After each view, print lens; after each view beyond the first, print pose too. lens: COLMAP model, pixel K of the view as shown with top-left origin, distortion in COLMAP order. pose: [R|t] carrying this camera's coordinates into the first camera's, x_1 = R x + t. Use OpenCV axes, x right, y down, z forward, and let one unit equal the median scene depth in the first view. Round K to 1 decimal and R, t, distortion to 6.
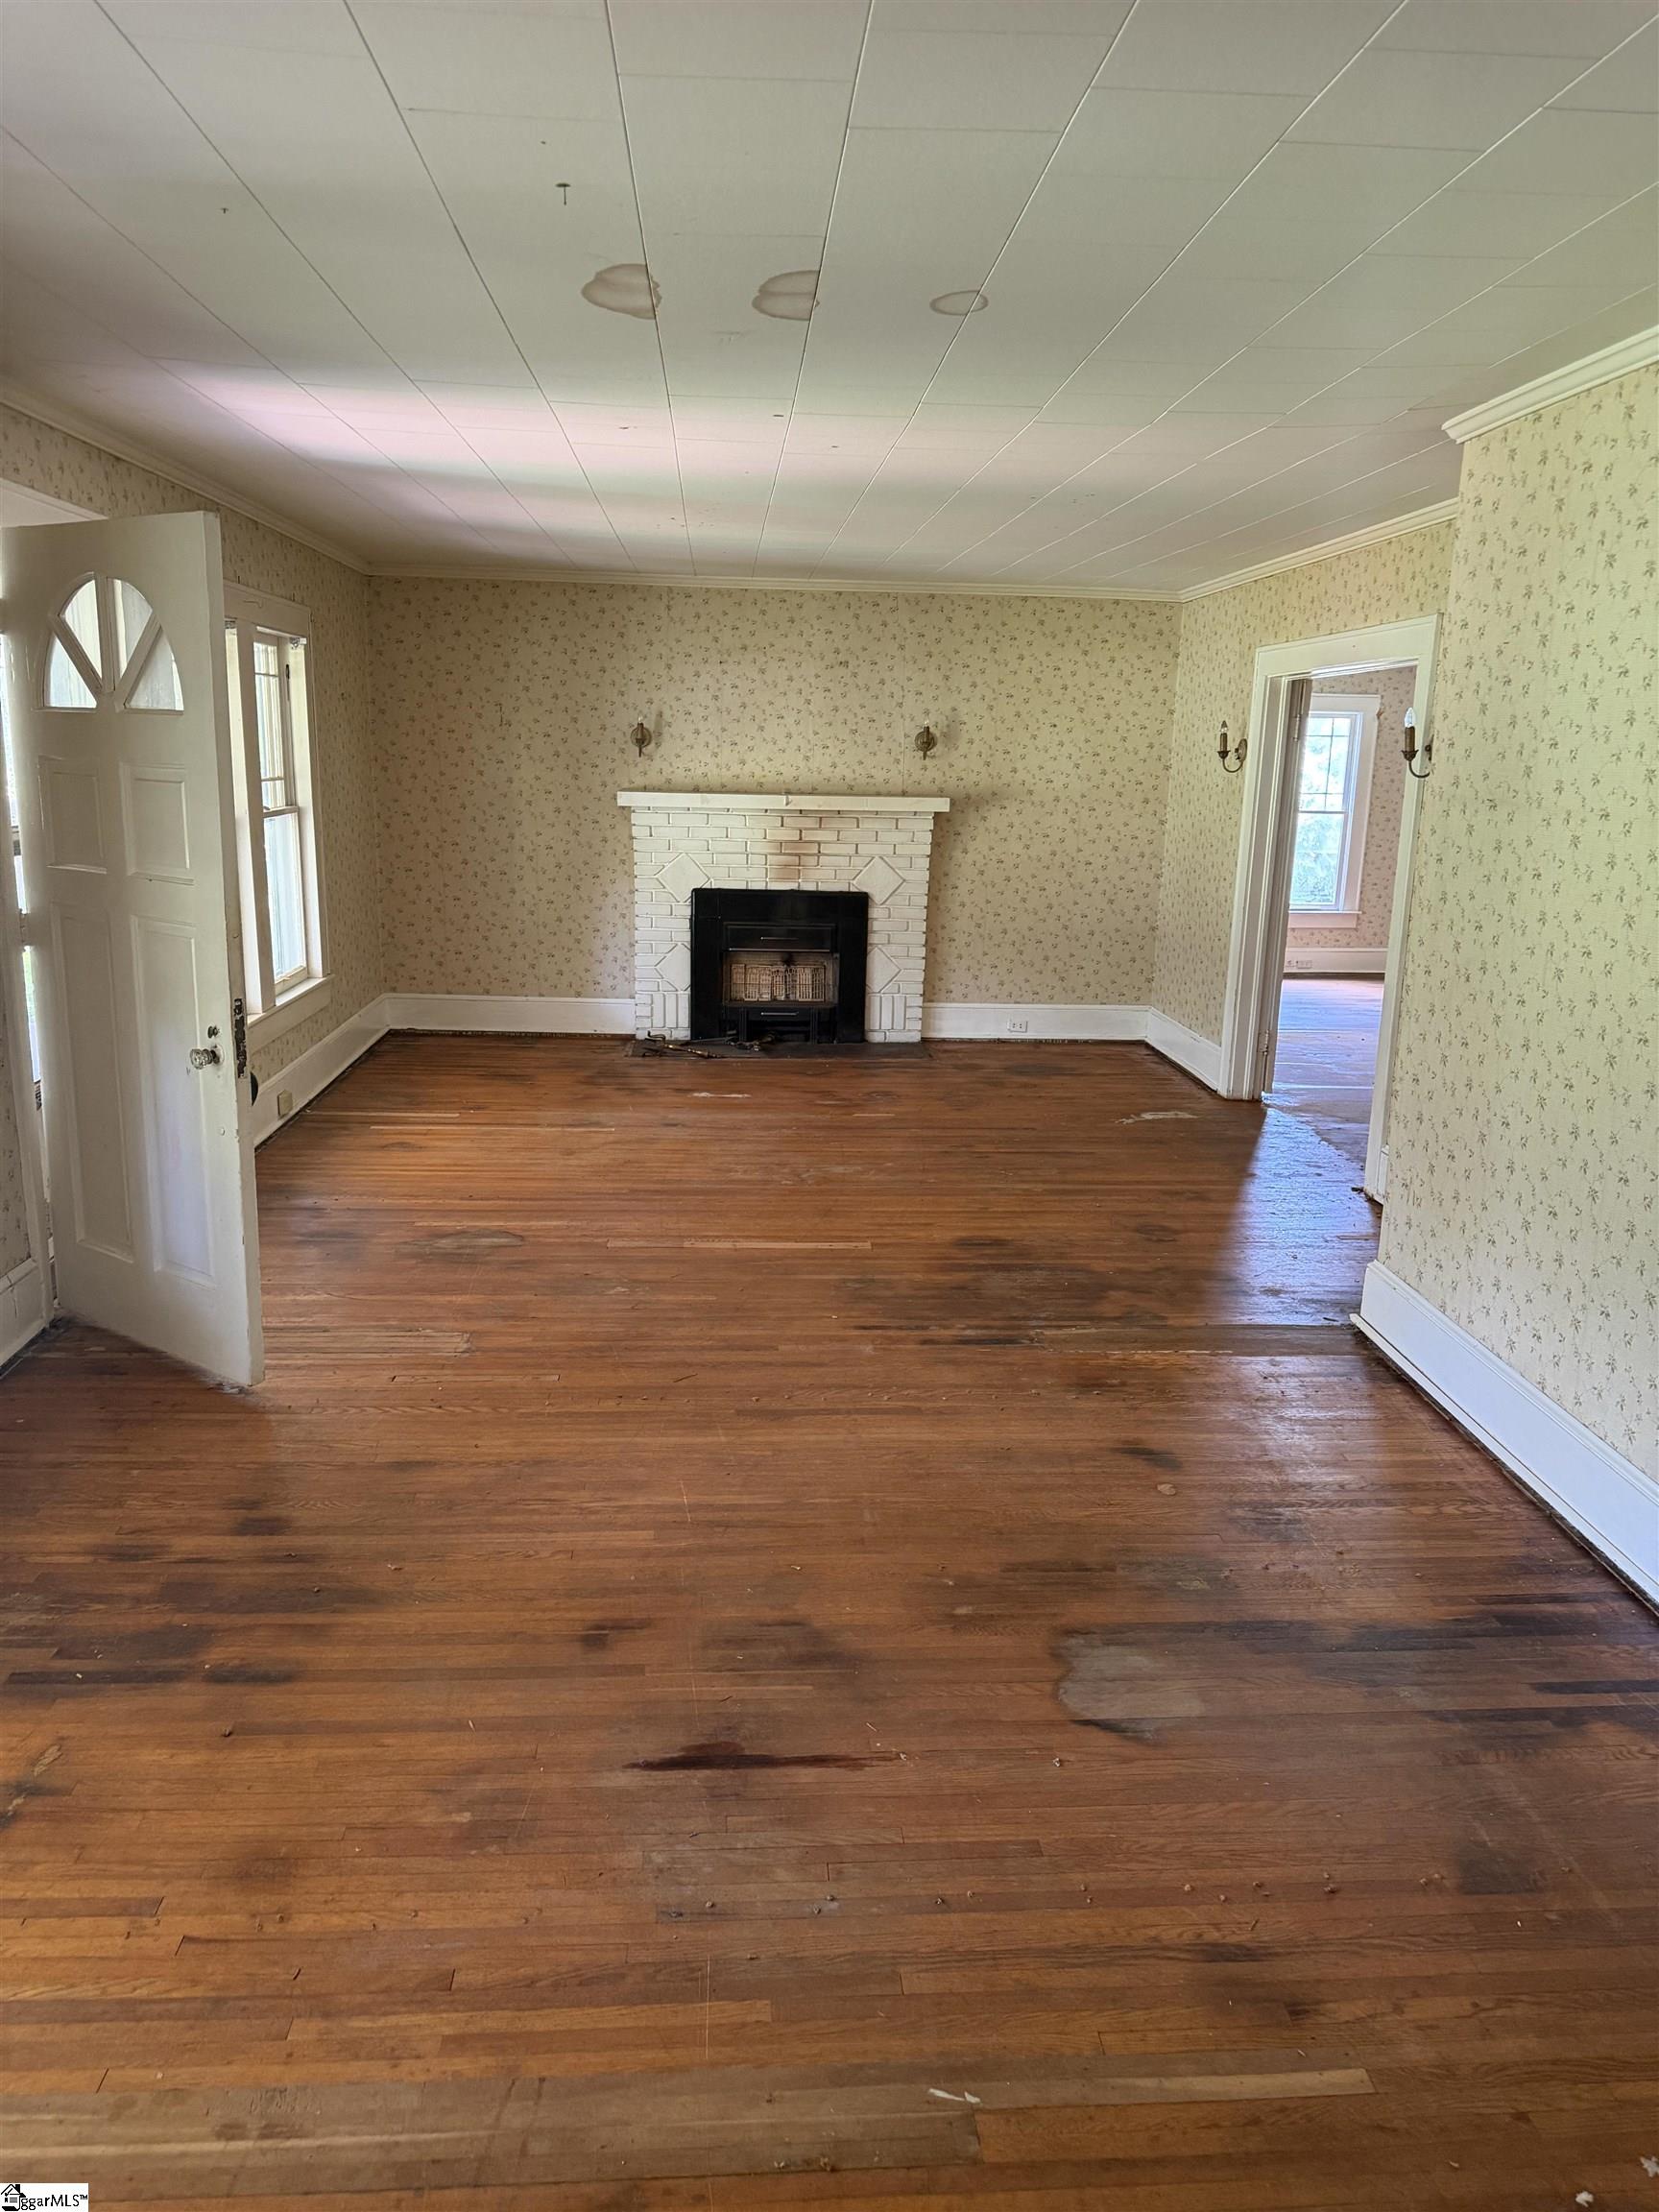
lens RADIAL K [[1575.0, 0, 829.5], [0, 1575.0, 1106.0], [0, 0, 1]] dist [-0.000060, 0.000192]
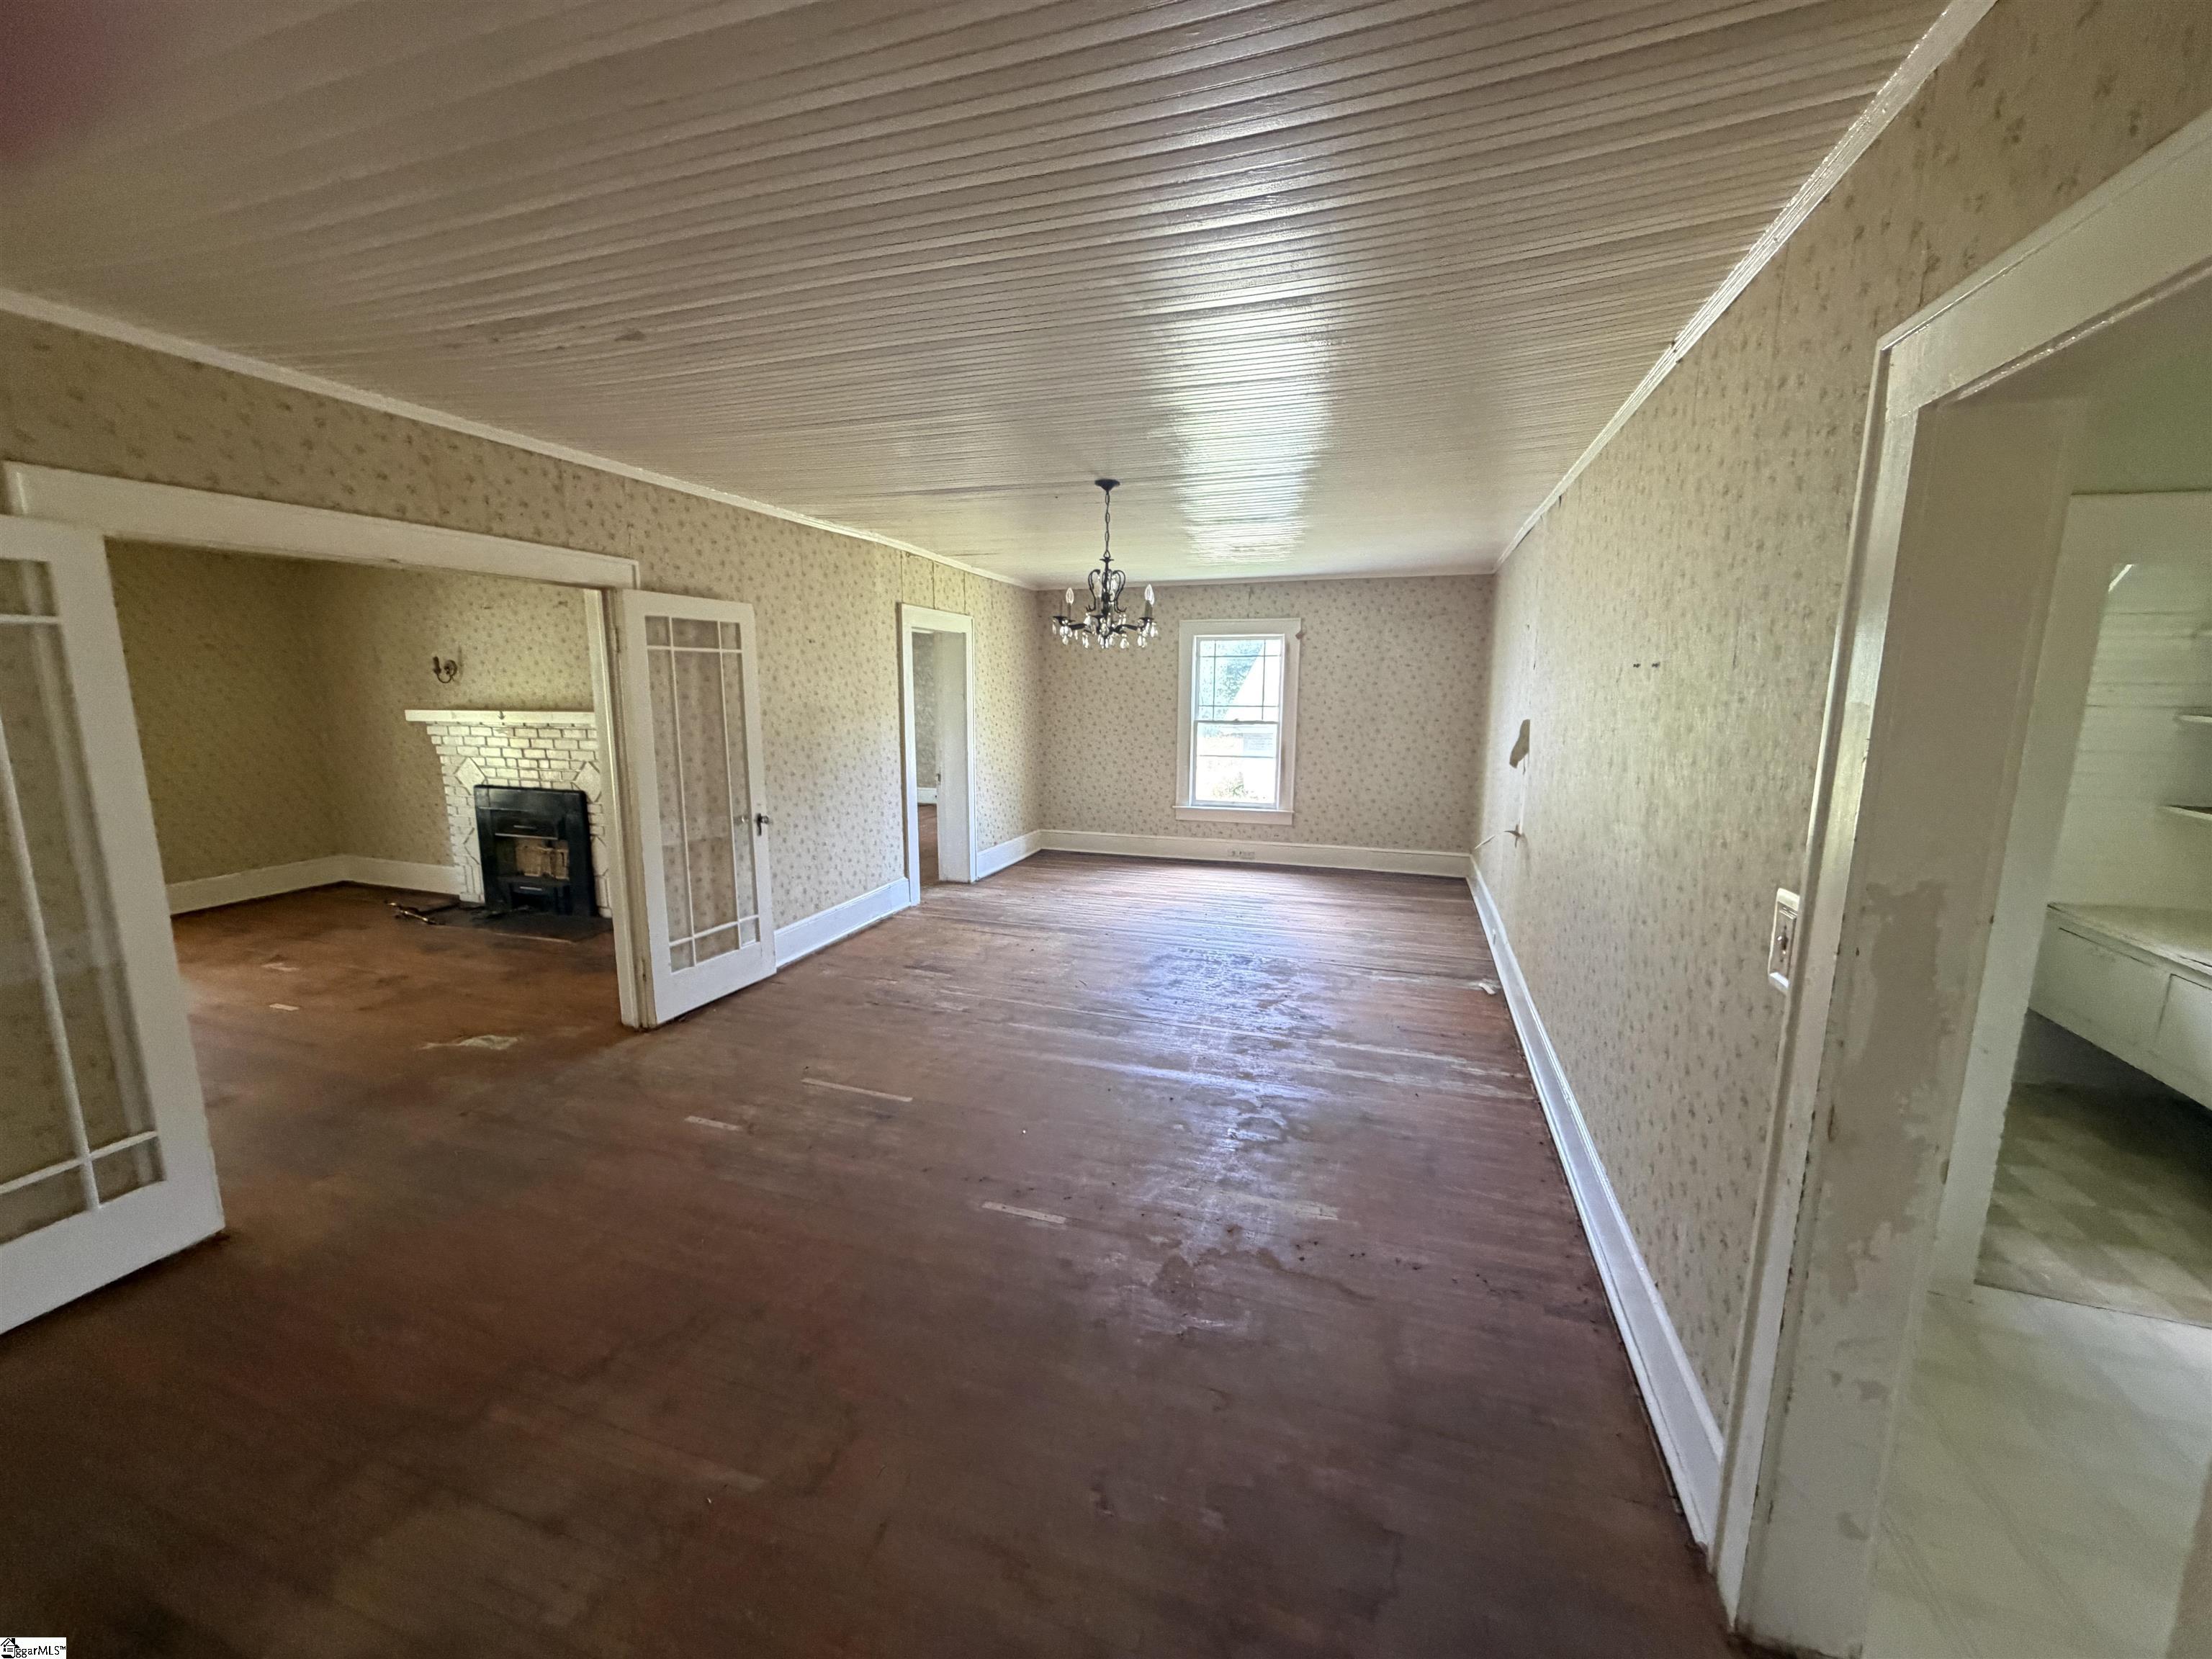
lens RADIAL K [[894.7, 0, 1106.0], [0, 894.7, 829.5], [0, 0, 1]] dist [-0.000612, -0.000266]
pose [[0.926244, 0.038604, -0.374942, 0.644120], [-0.064539, 0.996294, -0.056857, -0.093425], [0.371358, 0.076862, 0.925303, 0.521029]]
